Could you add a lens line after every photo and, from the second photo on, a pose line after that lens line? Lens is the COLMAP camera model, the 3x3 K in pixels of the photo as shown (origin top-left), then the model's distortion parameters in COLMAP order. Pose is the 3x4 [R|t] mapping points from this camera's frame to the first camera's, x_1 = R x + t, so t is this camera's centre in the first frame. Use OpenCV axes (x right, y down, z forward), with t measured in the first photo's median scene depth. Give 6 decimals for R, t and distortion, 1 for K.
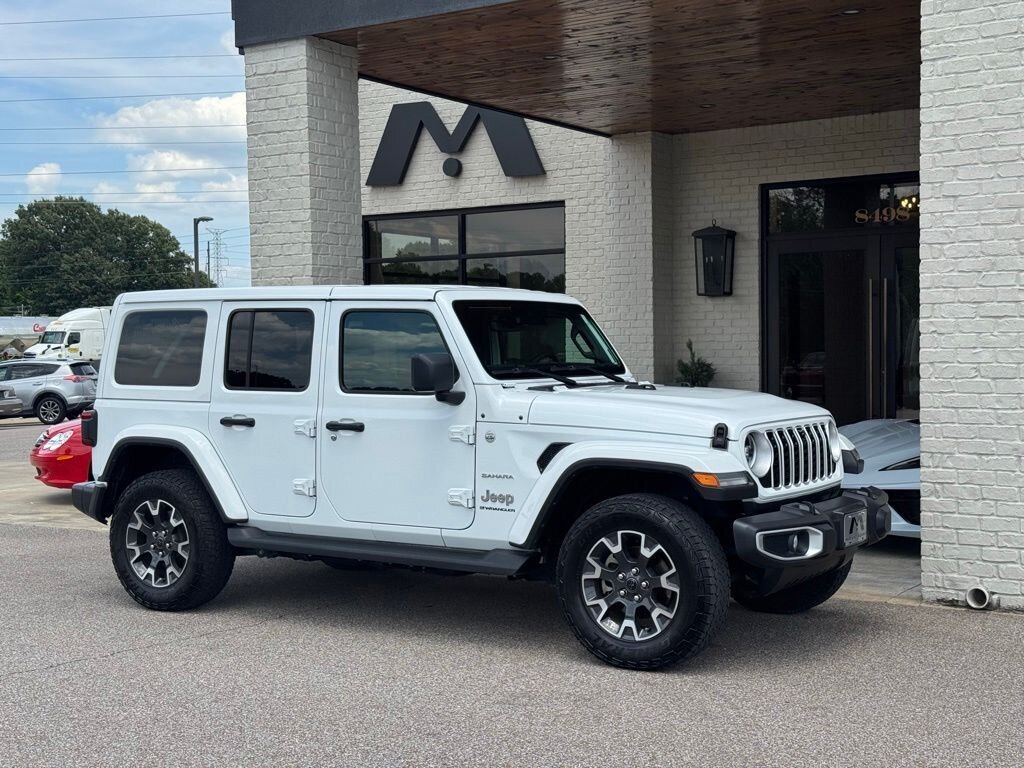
lens RADIAL K [[1406.3, 0, 518.2], [0, 1406.3, 386.6], [0, 0, 1]] dist [0.202898, -0.408726]
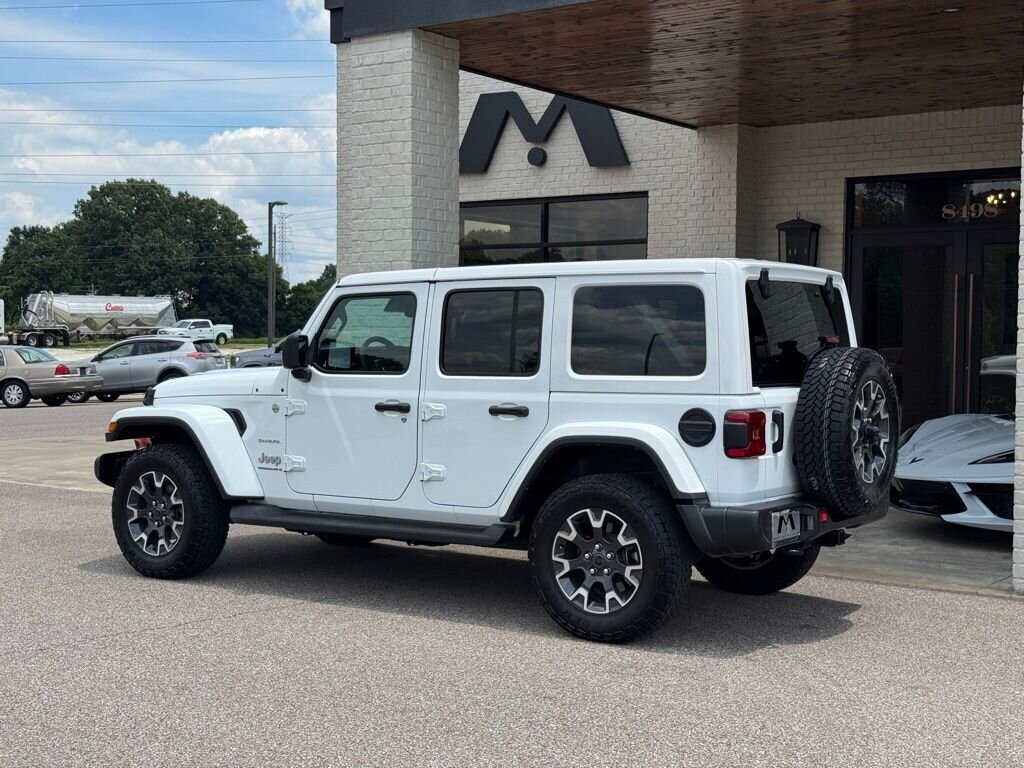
lens RADIAL K [[1410.9, 0, 515.4], [0, 1410.9, 379.1], [0, 0, 1]] dist [0.205534, -0.447479]
pose [[0.998778, 0.023553, -0.043459, -0.023163], [-0.023445, 0.999721, 0.002987, 0.003013], [0.043517, -0.001964, 0.999051, -0.028914]]
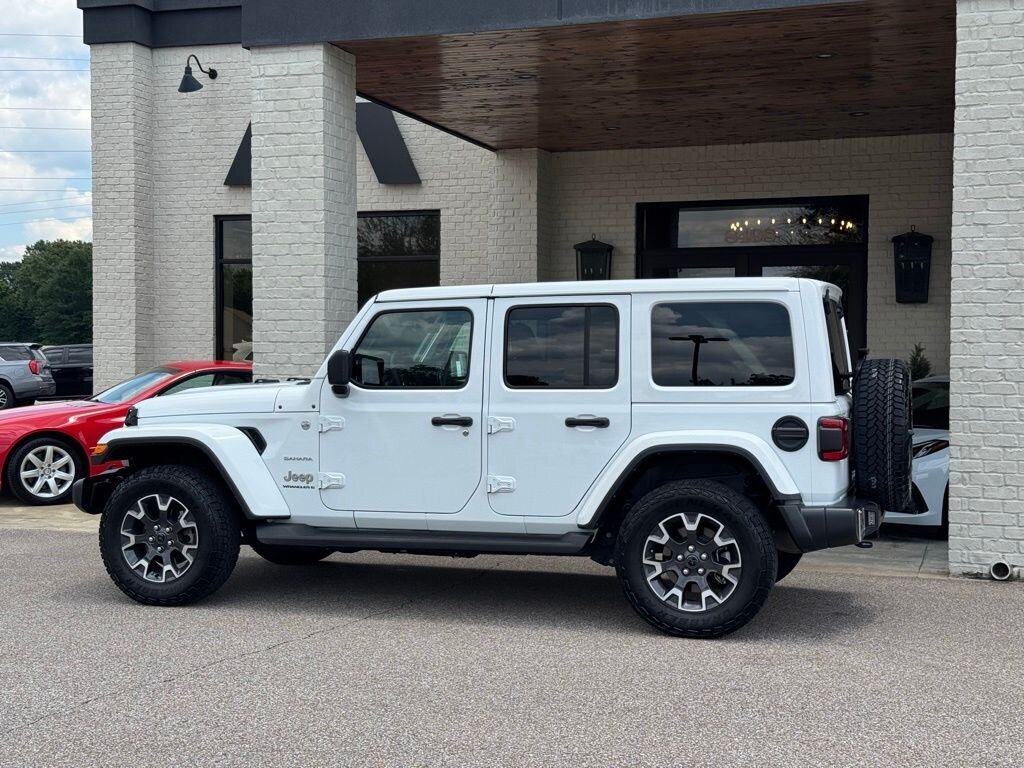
lens RADIAL K [[1411.8, 0, 510.5], [0, 1411.8, 383.2], [0, 0, 1]] dist [0.198149, -0.415357]
pose [[0.969887, 0.011508, 0.243285, -0.264493], [-0.009304, 0.999905, -0.010205, 0.008467], [-0.243379, 0.007634, 0.969901, -0.026698]]
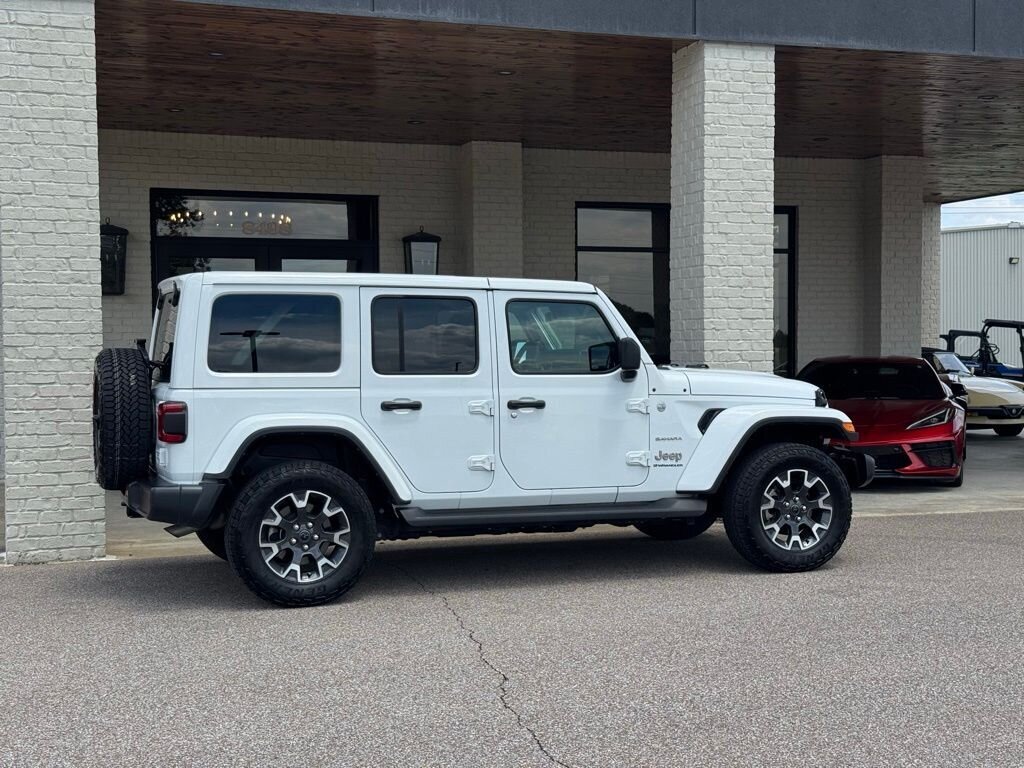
lens RADIAL K [[1410.9, 0, 515.4], [0, 1410.9, 379.1], [0, 0, 1]] dist [0.205534, -0.447479]
pose [[0.610757, -0.013008, 0.791711, -0.711814], [0.024872, 0.999687, -0.002762, 0.007925], [-0.791427, 0.021378, 0.610890, 0.233023]]
